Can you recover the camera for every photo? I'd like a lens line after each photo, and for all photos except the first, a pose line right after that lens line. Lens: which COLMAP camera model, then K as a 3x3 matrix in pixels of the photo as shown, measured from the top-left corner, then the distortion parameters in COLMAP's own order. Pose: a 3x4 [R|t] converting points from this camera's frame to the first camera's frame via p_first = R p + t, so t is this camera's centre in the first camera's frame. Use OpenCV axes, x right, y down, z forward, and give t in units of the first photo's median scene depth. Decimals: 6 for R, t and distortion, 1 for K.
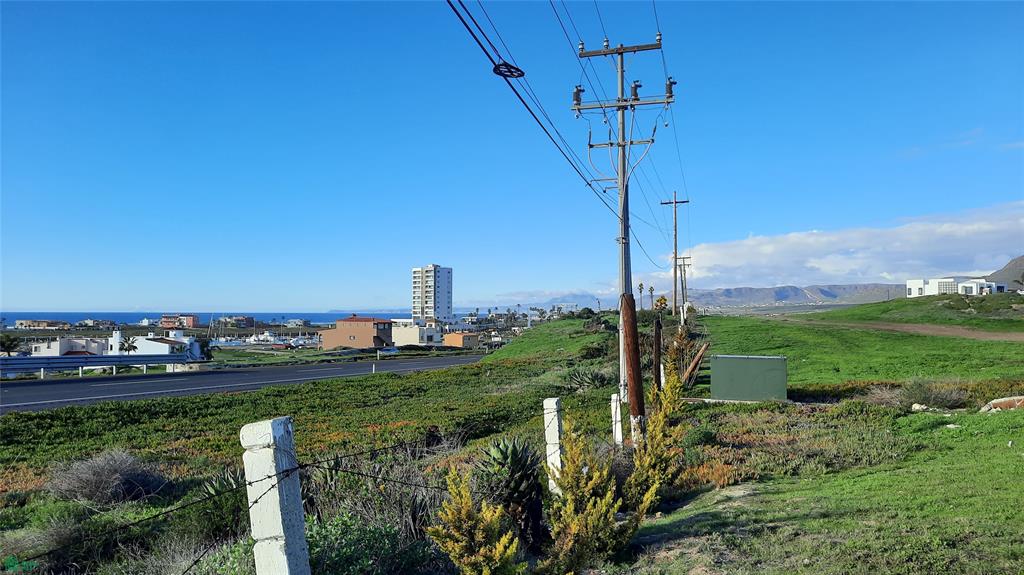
lens RADIAL K [[741.4, 0, 532.8], [0, 741.4, 286.9], [0, 0, 1]] dist [0.048587, -0.049102]
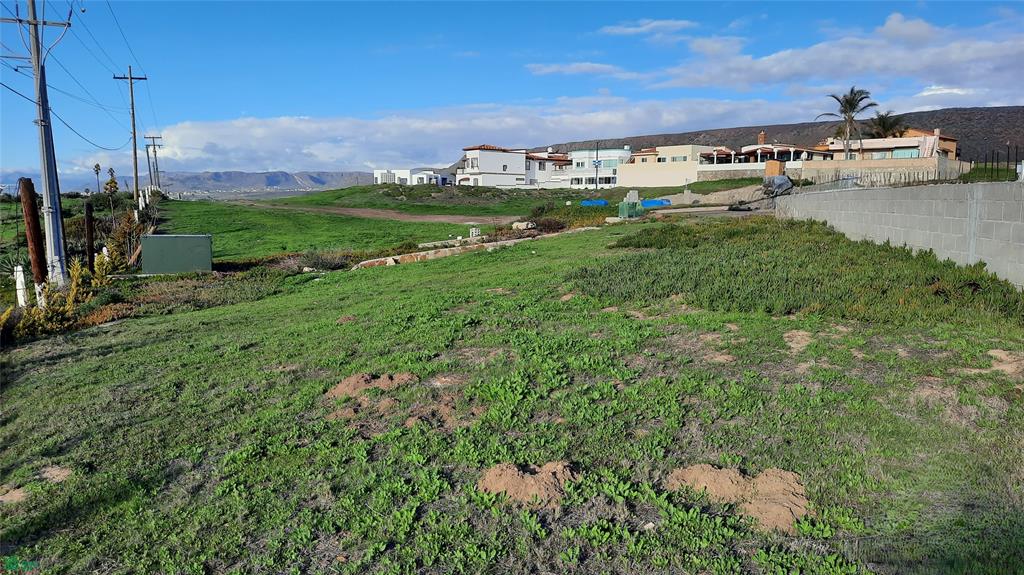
lens RADIAL K [[741.4, 0, 526.4], [0, 741.4, 298.6], [0, 0, 1]] dist [0.048587, -0.049102]
pose [[0.802365, -0.071862, 0.592491, 0.012739], [-0.028438, 0.986994, 0.158221, -0.003157], [-0.596155, -0.143800, 0.789886, -0.099565]]
